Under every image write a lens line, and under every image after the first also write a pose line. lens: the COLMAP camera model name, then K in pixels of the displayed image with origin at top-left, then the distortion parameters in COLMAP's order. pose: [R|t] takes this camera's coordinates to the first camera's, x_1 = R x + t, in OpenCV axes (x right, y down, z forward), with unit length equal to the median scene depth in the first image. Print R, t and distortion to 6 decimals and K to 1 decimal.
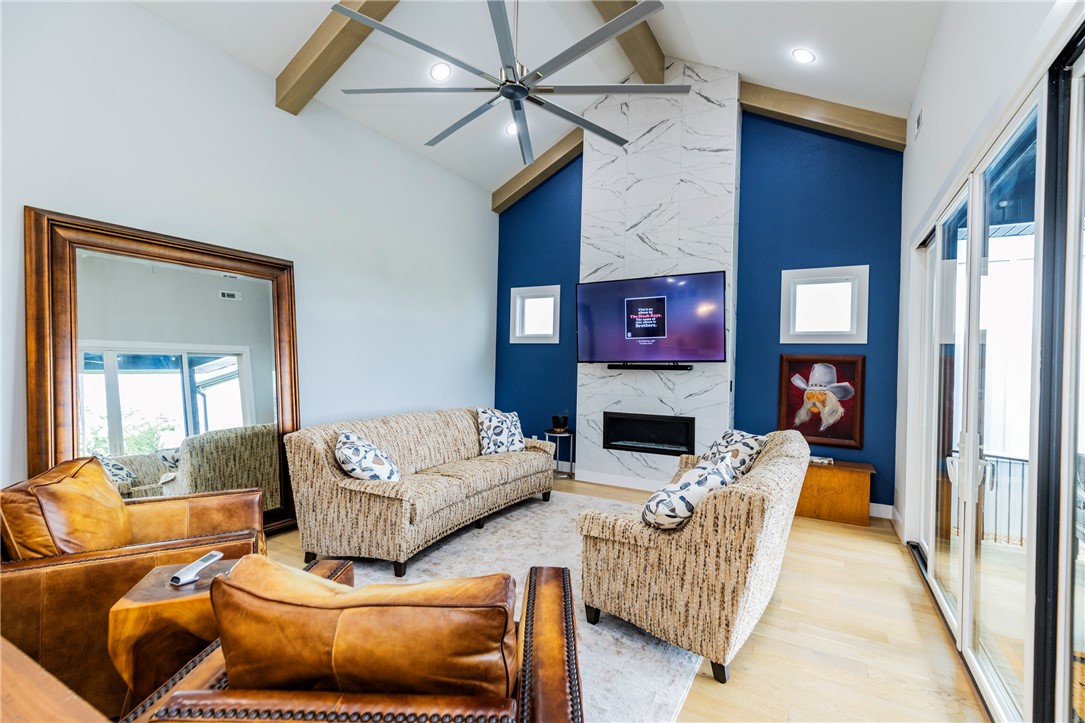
lens RADIAL K [[499.0, 0, 549.9], [0, 499.0, 361.3], [0, 0, 1]] dist [0.021184, 0.000690]
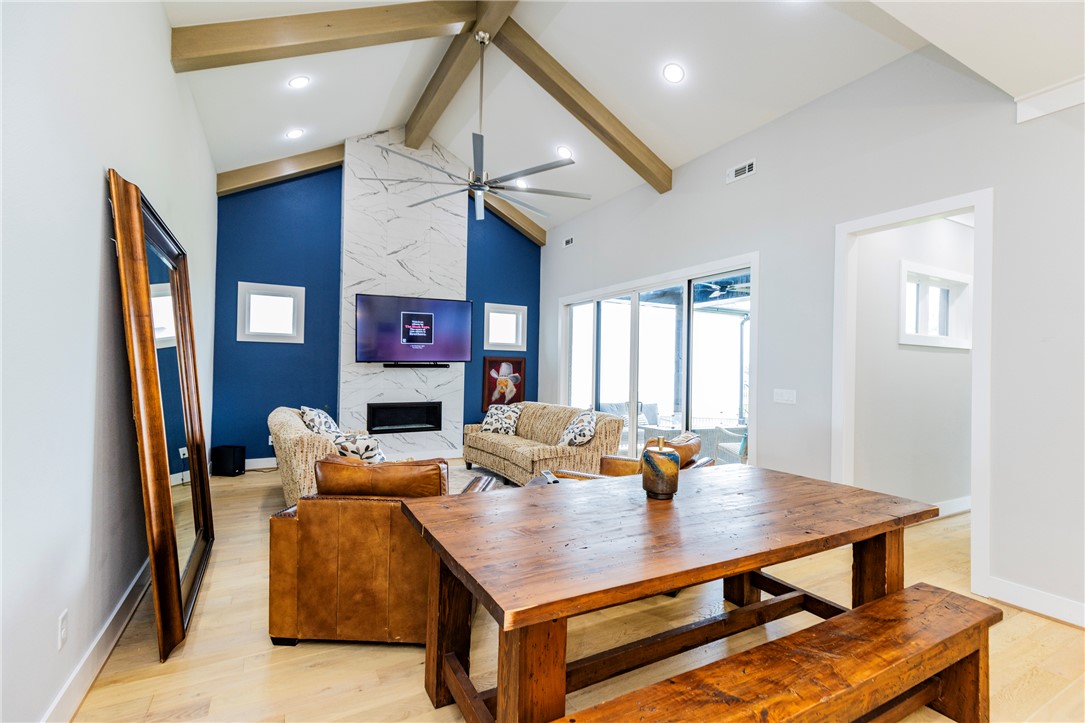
lens RADIAL K [[499.0, 0, 550.6], [0, 499.0, 367.7], [0, 0, 1]] dist [0.021184, 0.000690]
pose [[0.532742, -0.013613, 0.846168, -0.748245], [-0.007206, 0.999761, 0.020621, -0.013290], [-0.846247, -0.017083, 0.532517, 0.000967]]
